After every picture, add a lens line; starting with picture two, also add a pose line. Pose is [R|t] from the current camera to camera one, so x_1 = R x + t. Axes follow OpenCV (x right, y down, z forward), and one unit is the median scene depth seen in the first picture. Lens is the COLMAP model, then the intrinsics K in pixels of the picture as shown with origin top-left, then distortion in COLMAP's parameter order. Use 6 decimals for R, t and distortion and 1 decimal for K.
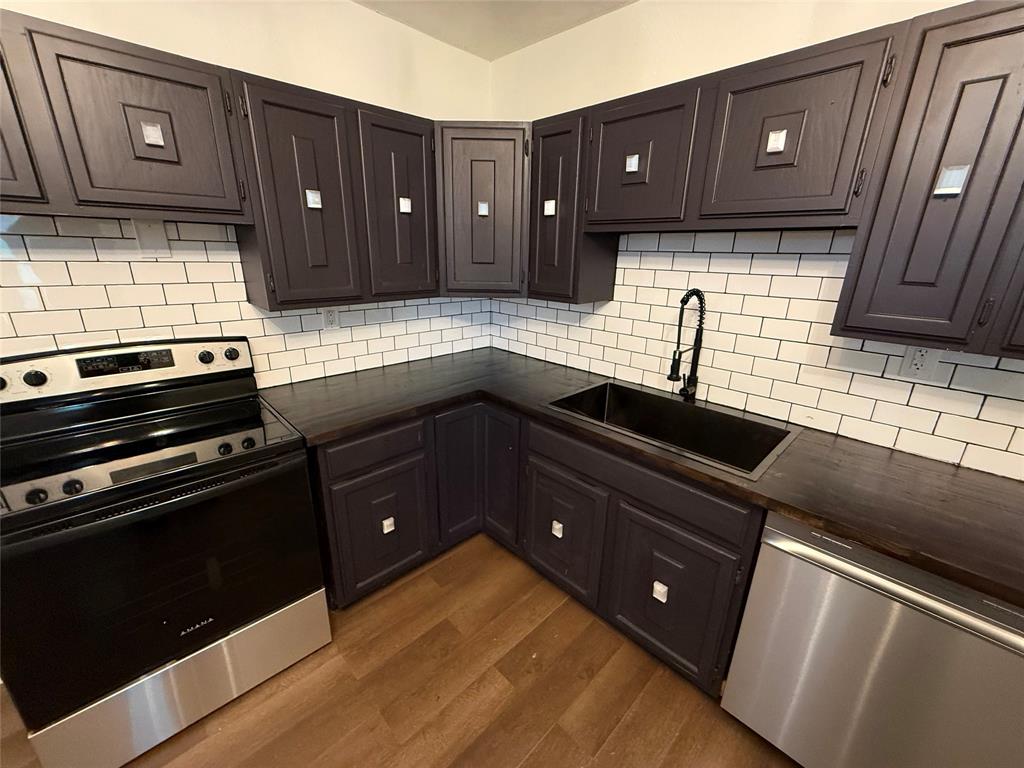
lens RADIAL K [[409.9, 0, 511.2], [0, 409.9, 384.8], [0, 0, 1]] dist [0.000296, -0.000115]
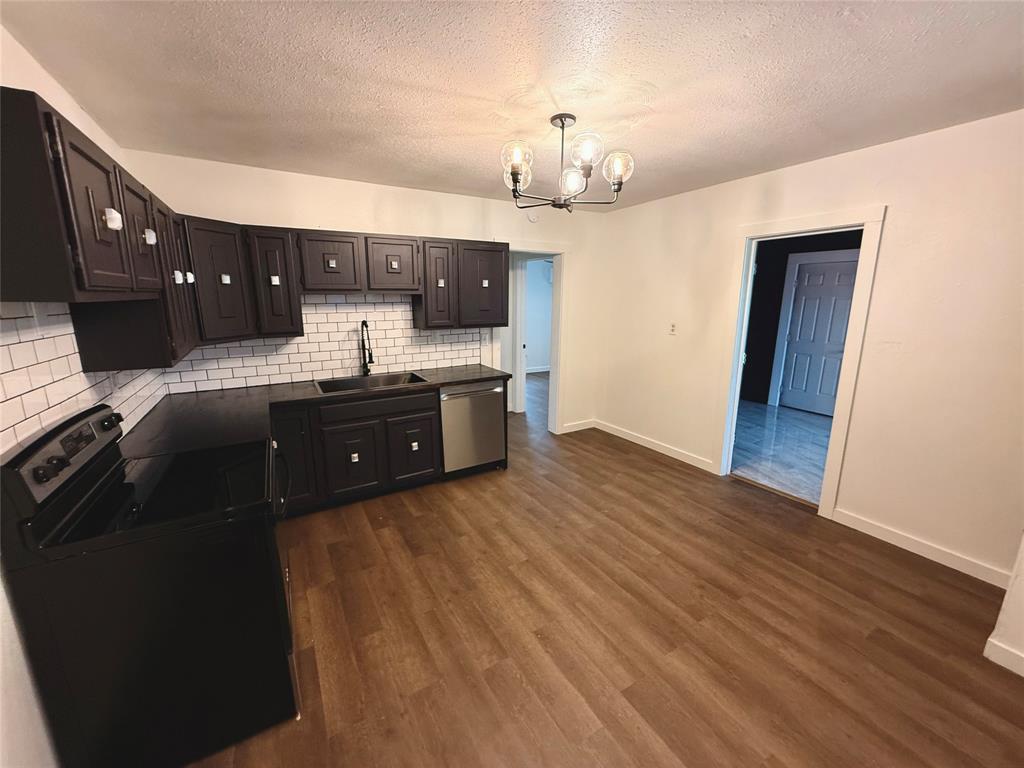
lens RADIAL K [[409.1, 0, 510.6], [0, 409.1, 381.9], [0, 0, 1]] dist [-0.000476, -0.000045]
pose [[0.242950, -0.222740, 0.944120, -1.336911], [0.308082, 0.940607, 0.142633, -0.000669], [-0.919816, 0.256214, 0.297142, -0.234537]]
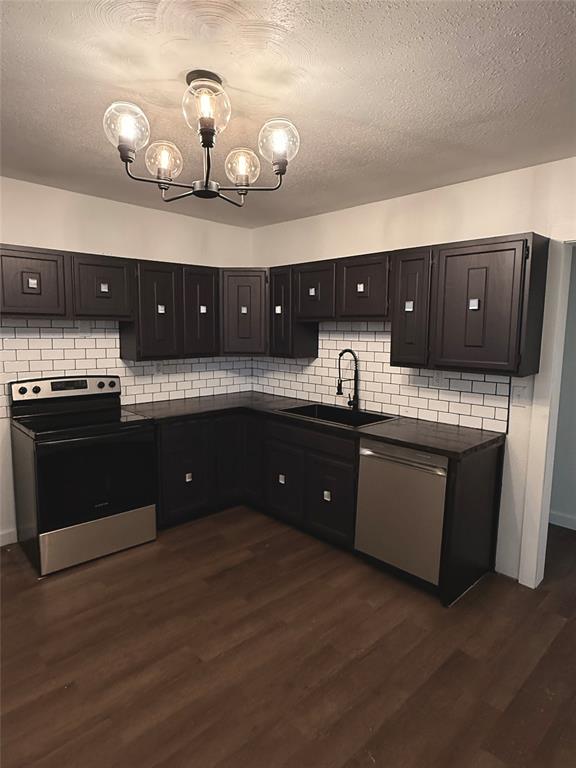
lens RADIAL K [[447.5, 0, 286.3], [0, 447.5, 383.1], [0, 0, 1]] dist [-0.000250, -0.000314]
pose [[0.999818, -0.007650, -0.017498, 0.172027], [0.004183, 0.981732, -0.190222, 0.314903], [0.018633, 0.190114, 0.981585, -1.025069]]
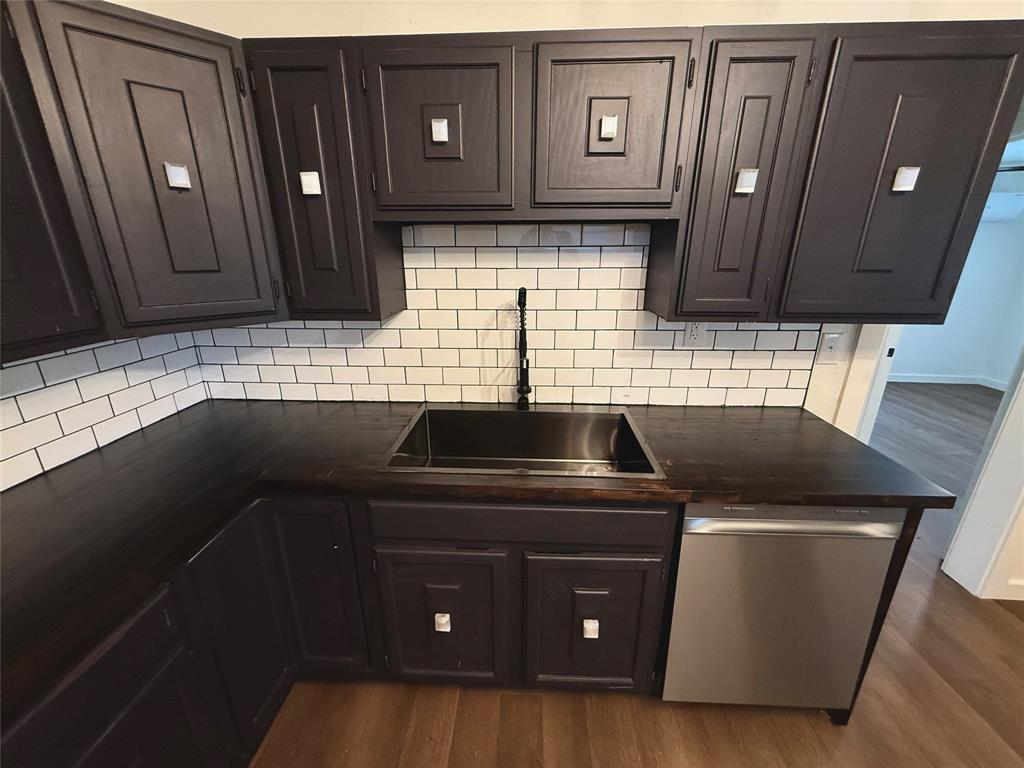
lens RADIAL K [[409.9, 0, 511.2], [0, 409.9, 384.8], [0, 0, 1]] dist [0.000296, -0.000115]
pose [[0.733333, -0.230816, 0.639489, -0.173623], [0.225487, 0.969939, 0.091512, -0.107023], [-0.641388, 0.077088, 0.763334, 0.323323]]
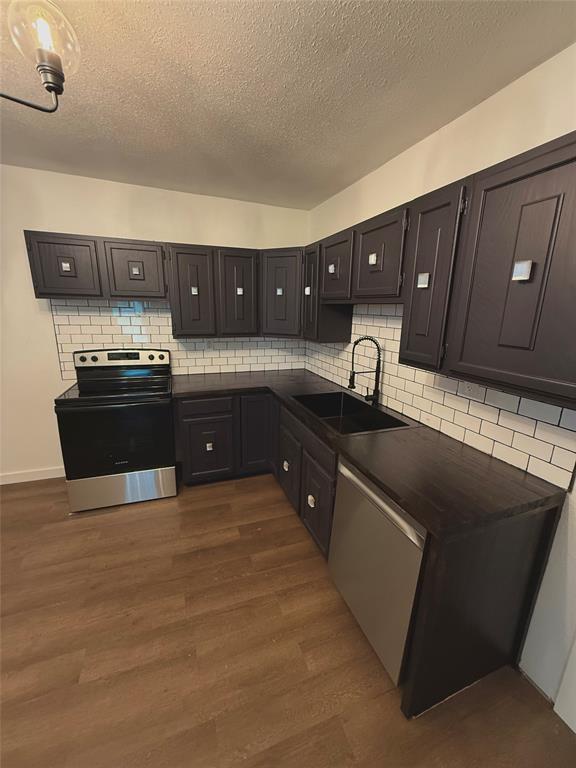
lens RADIAL K [[307.4, 0, 288.2], [0, 307.4, 383.2], [0, 0, 1]] dist [0.000296, -0.000115]
pose [[0.914511, 0.098145, -0.392477, 0.618629], [-0.130172, 0.989922, -0.055769, 0.069052], [0.383048, 0.102091, 0.918070, -0.267457]]
